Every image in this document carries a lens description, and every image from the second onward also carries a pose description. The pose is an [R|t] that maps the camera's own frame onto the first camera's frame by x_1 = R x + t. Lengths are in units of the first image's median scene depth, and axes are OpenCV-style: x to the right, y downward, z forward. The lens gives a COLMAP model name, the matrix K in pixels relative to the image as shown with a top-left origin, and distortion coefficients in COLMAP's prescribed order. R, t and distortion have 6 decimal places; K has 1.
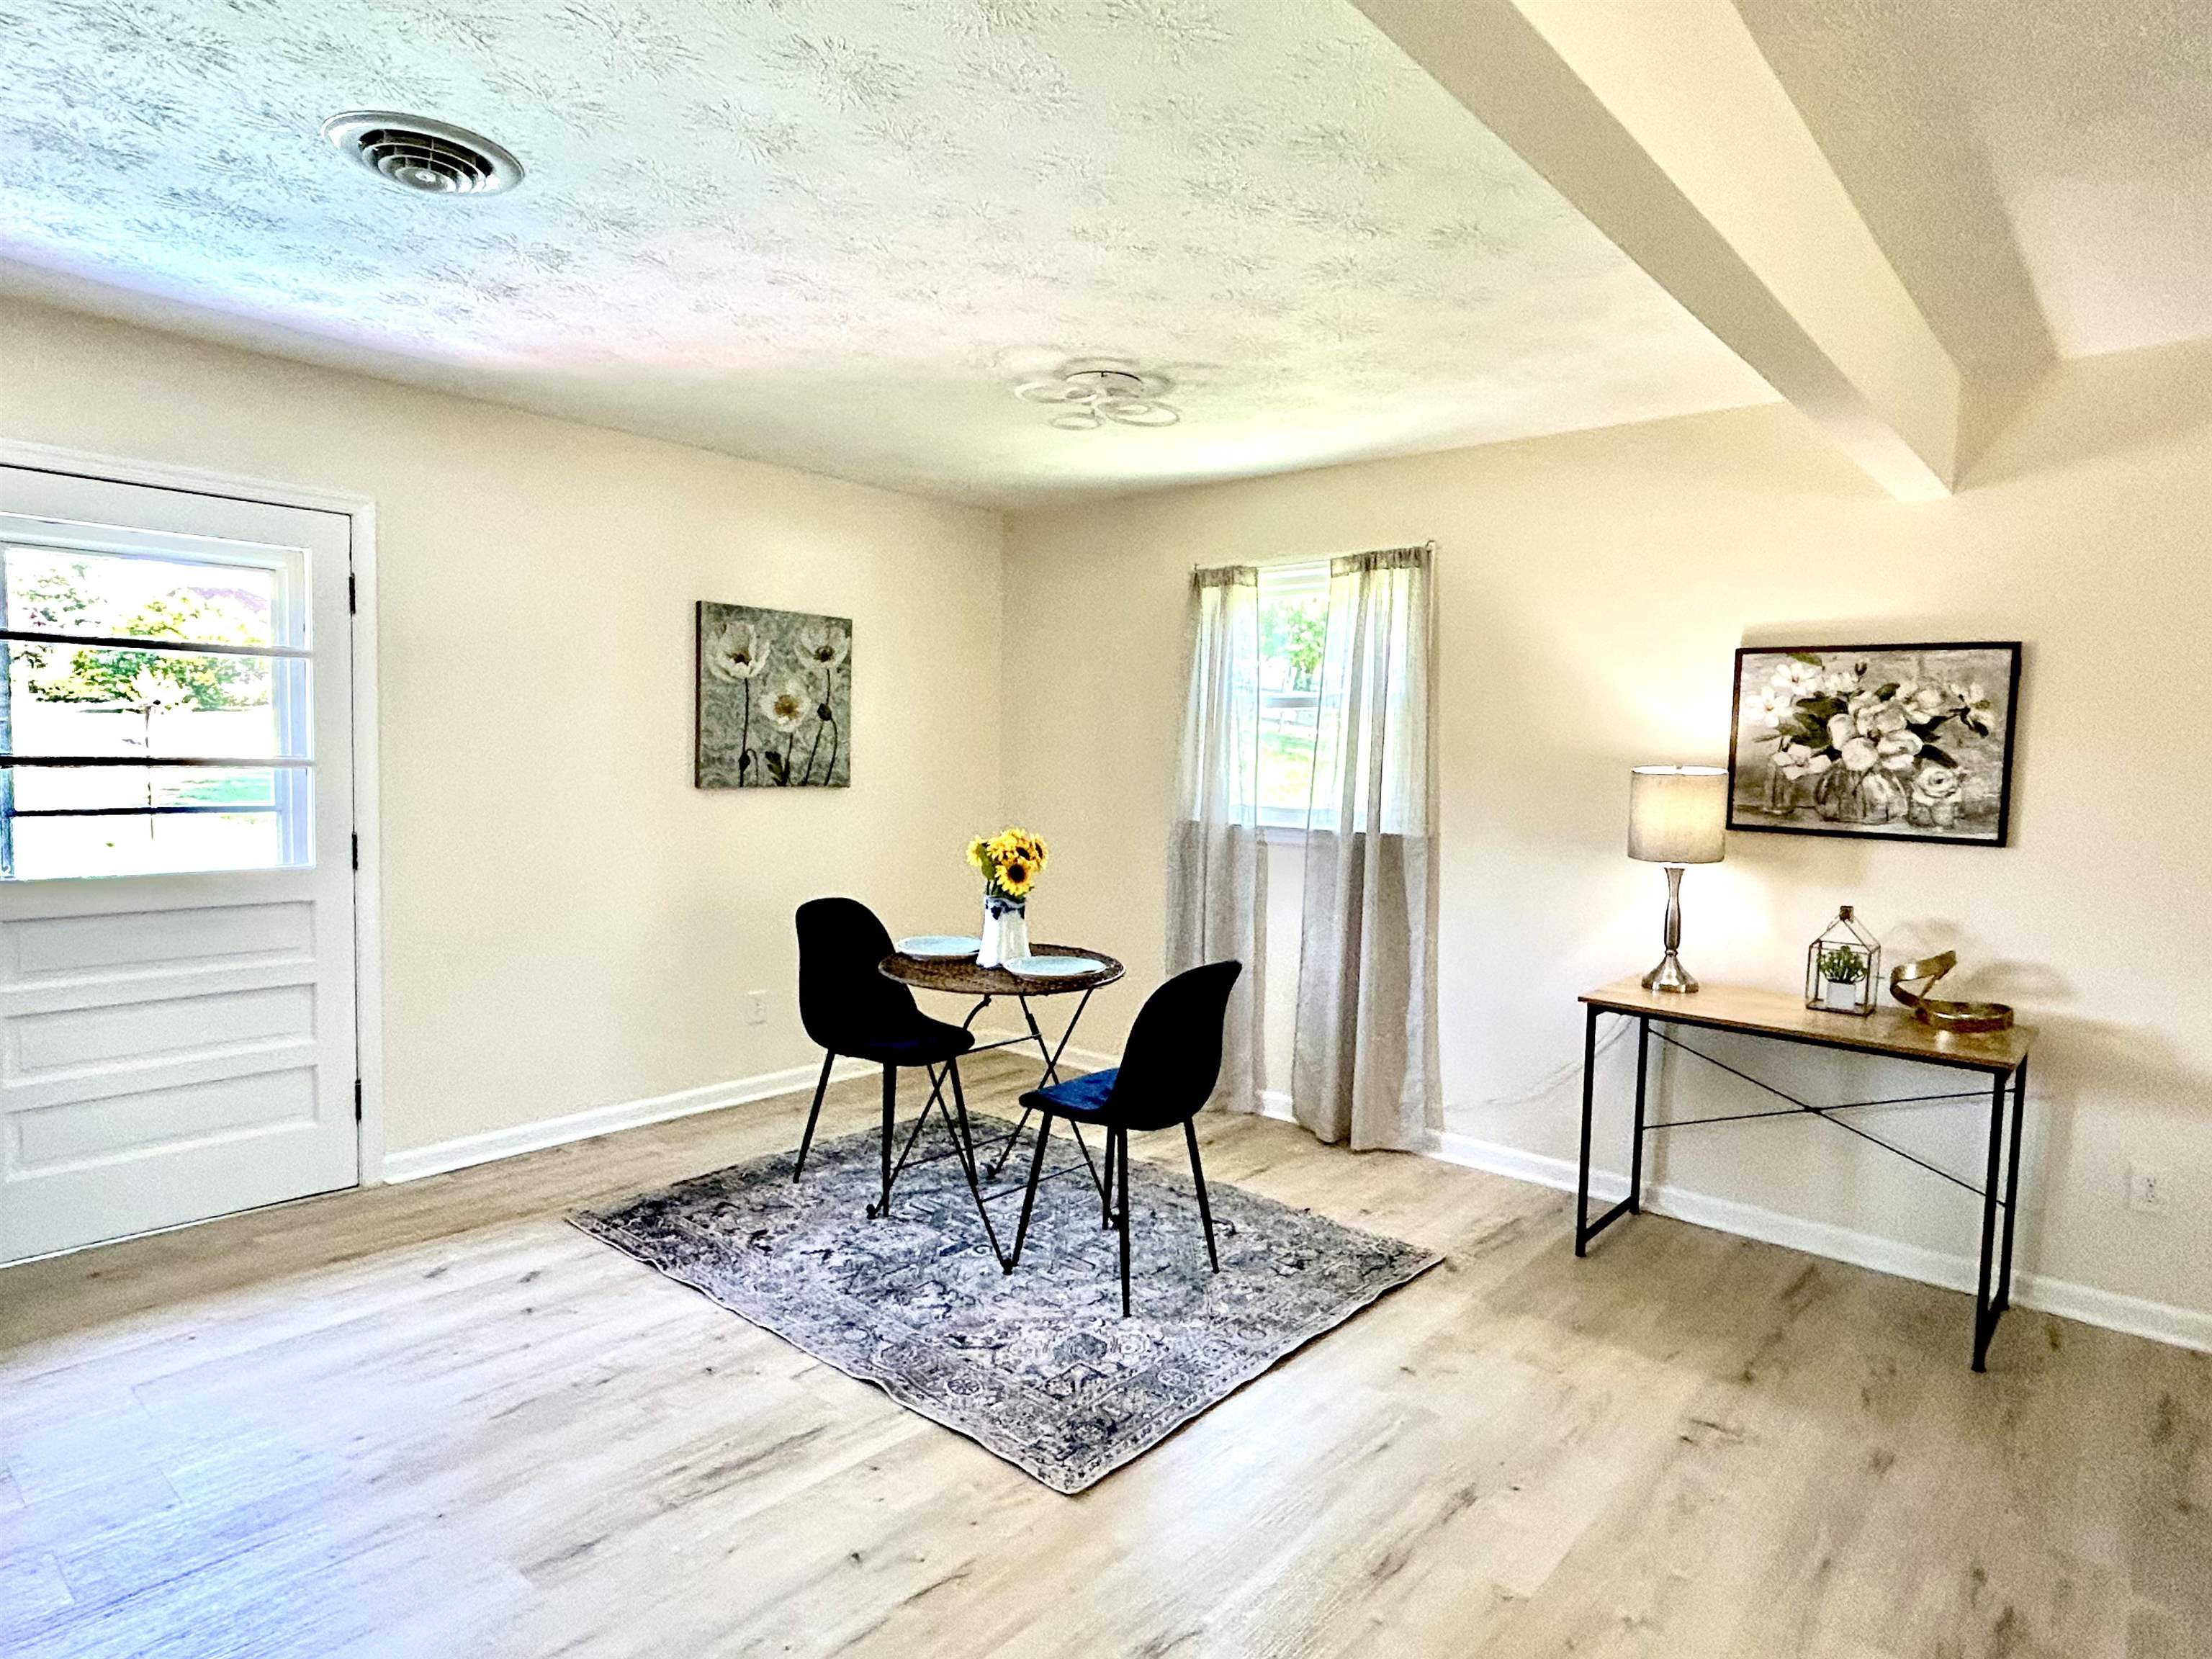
lens RADIAL K [[1256.5, 0, 1104.8], [0, 1256.5, 829.0], [0, 0, 1]] dist [-0.000314, -0.002615]
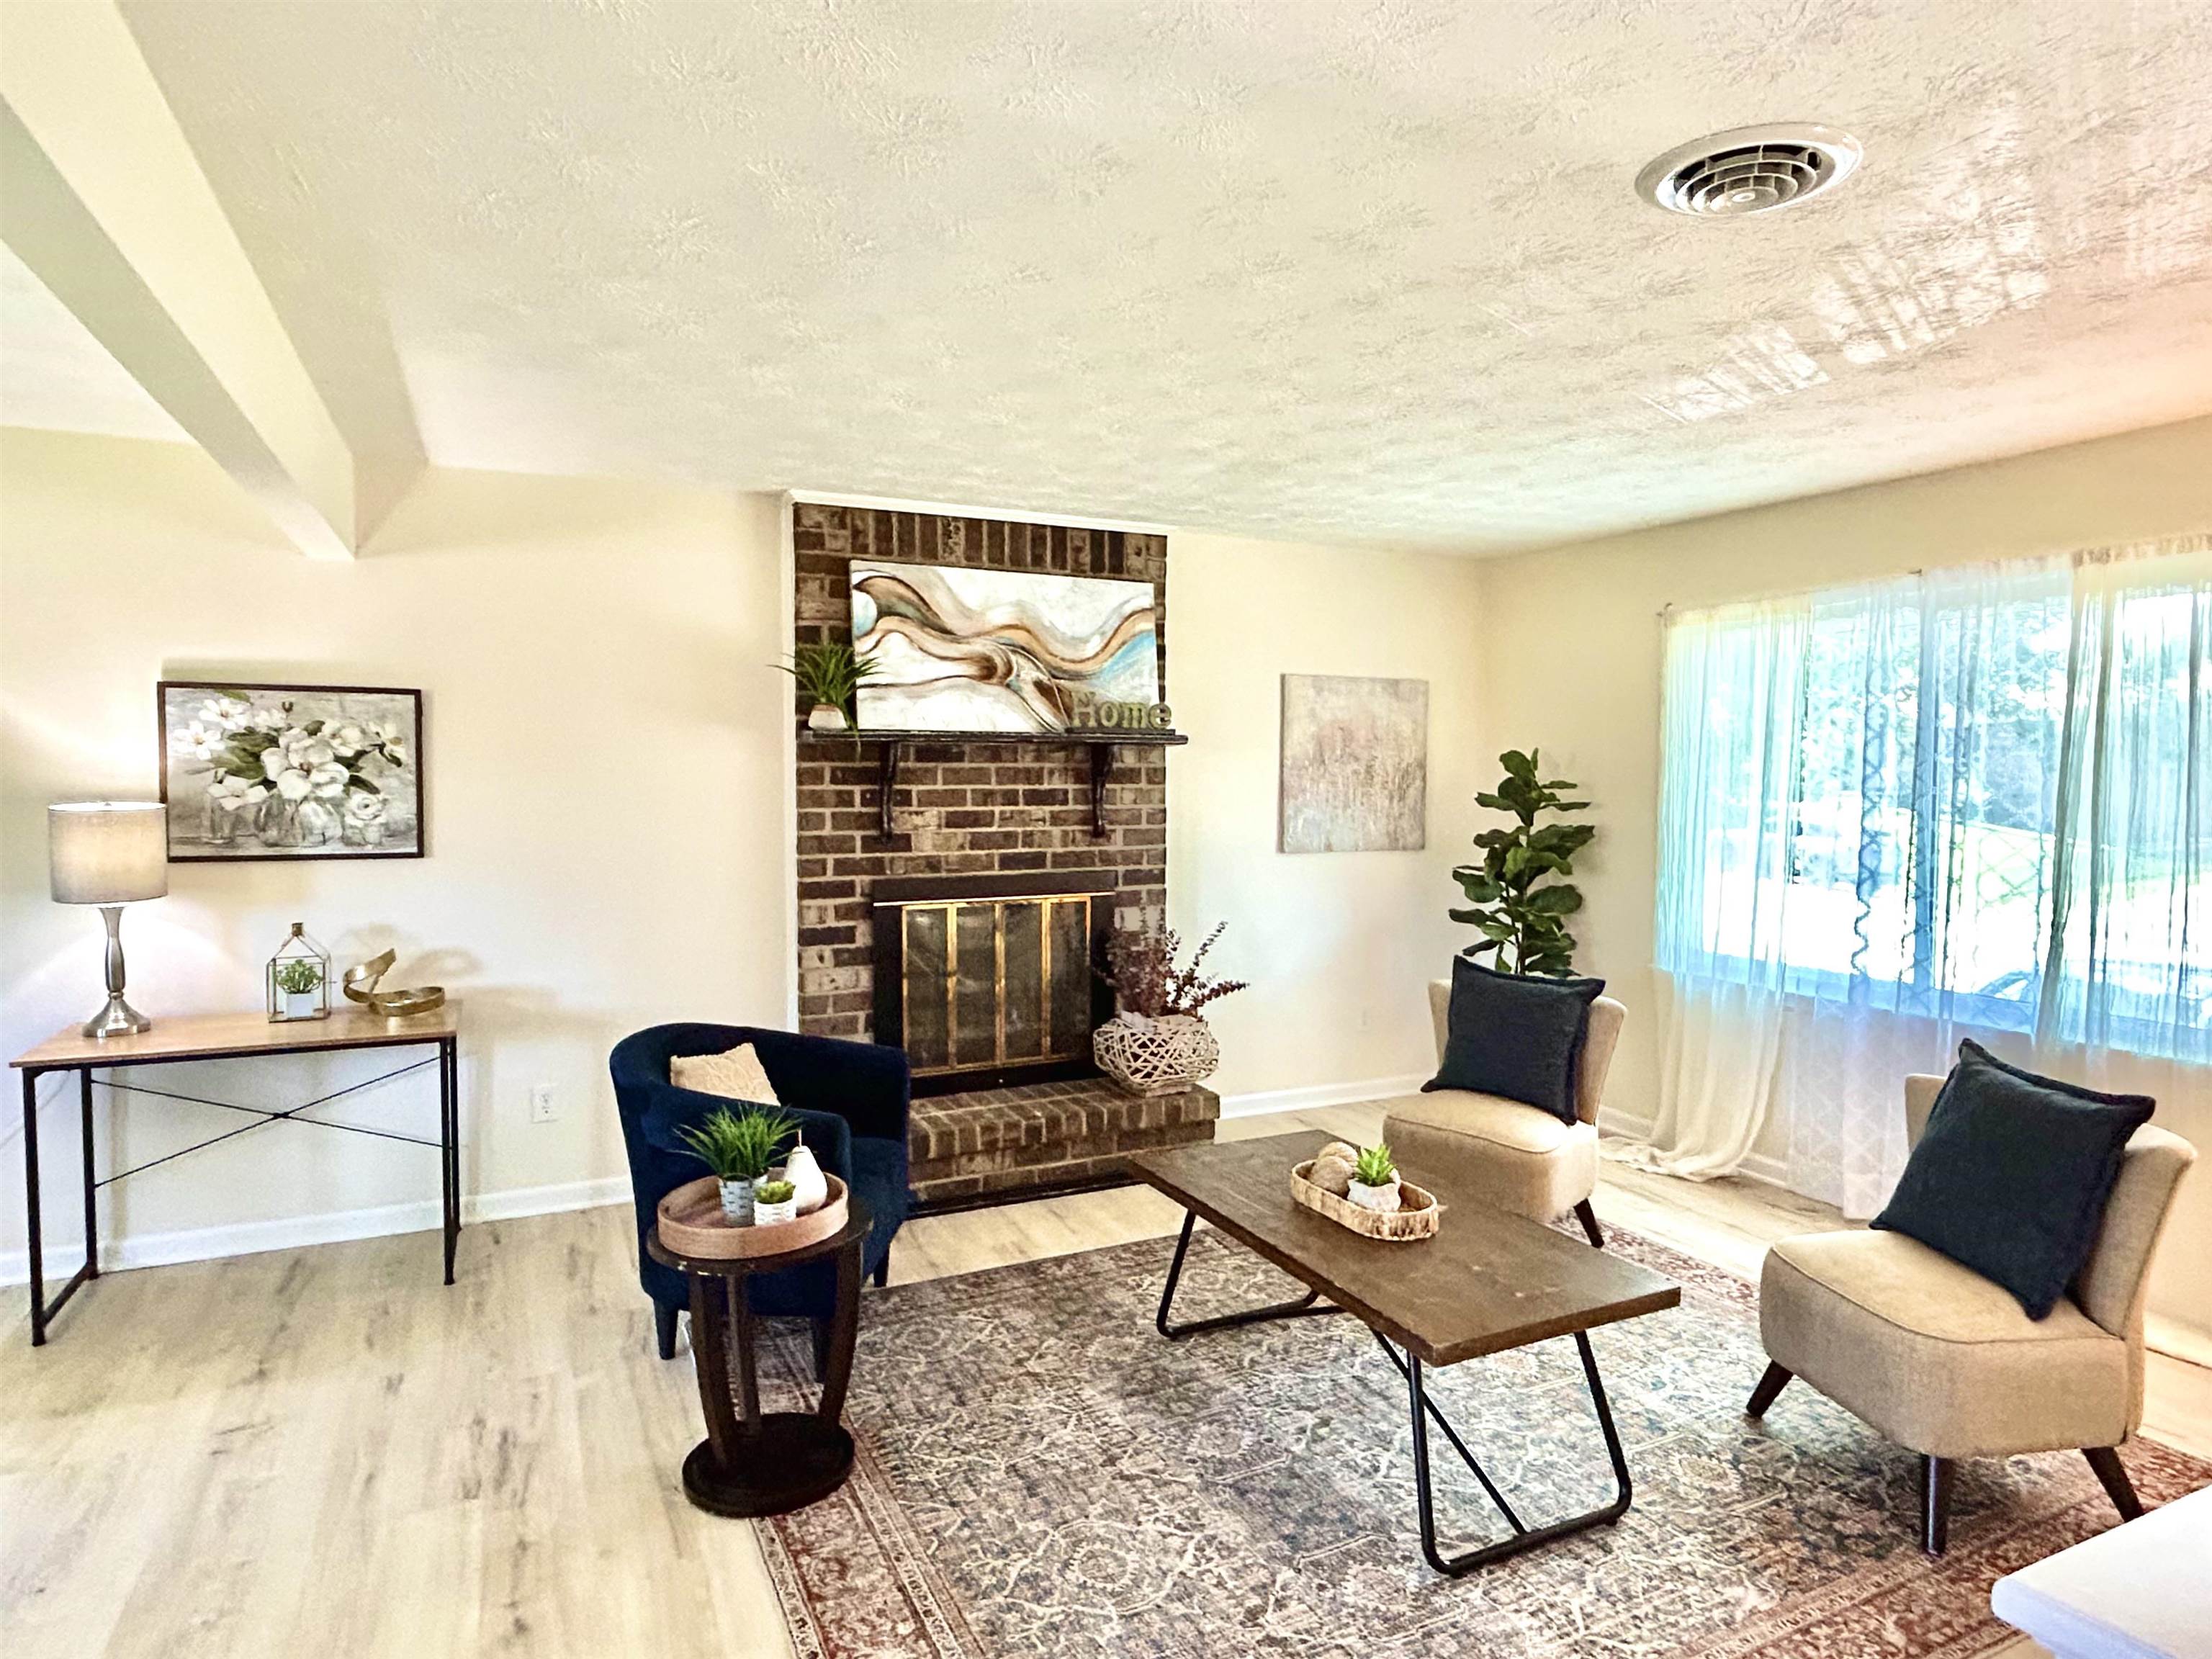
lens RADIAL K [[1256.5, 0, 1104.8], [0, 1256.5, 829.0], [0, 0, 1]] dist [-0.000314, -0.002615]
pose [[0.401713, -0.066254, 0.913366, -0.118592], [0.067404, 0.996813, 0.042662, -0.019233], [-0.913282, 0.044426, 0.404898, -0.089997]]
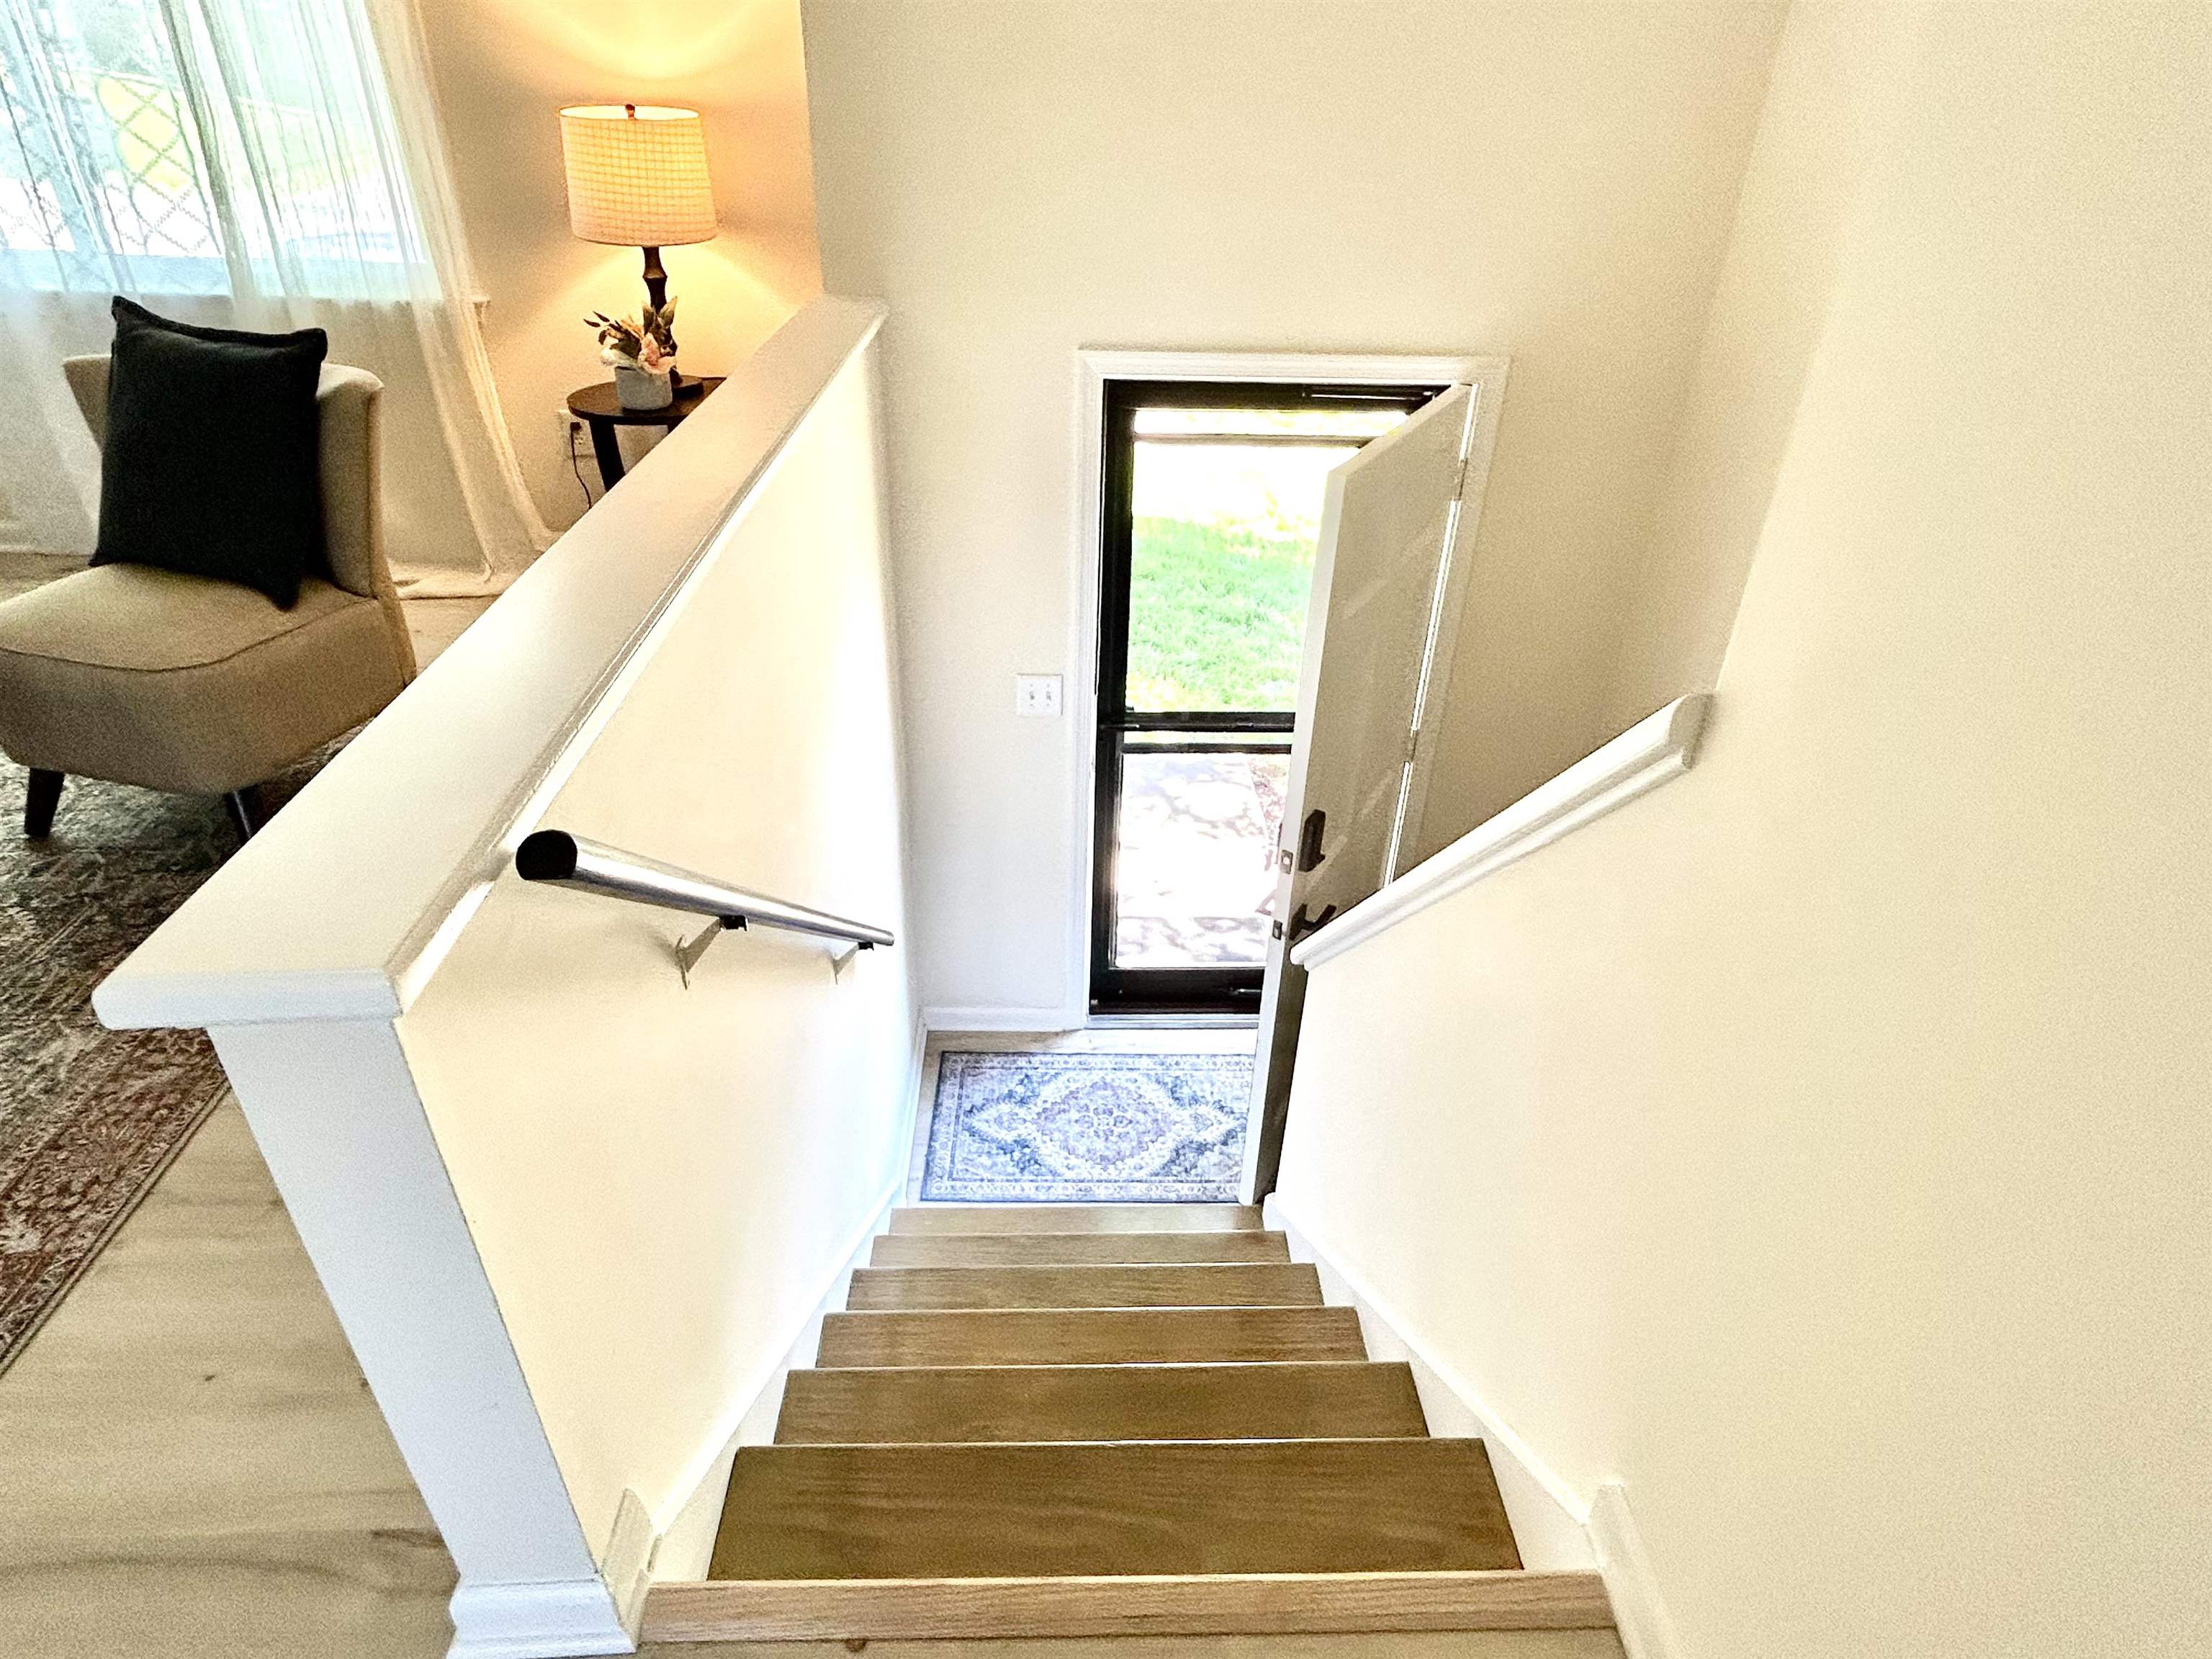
lens RADIAL K [[1256.5, 0, 1104.8], [0, 1256.5, 829.0], [0, 0, 1]] dist [-0.000314, -0.002615]
pose [[-0.678852, -0.420942, 0.601638, -0.003076], [0.000045, 0.819339, 0.573309, 0.043460], [-0.734276, 0.389219, -0.556190, -0.172514]]
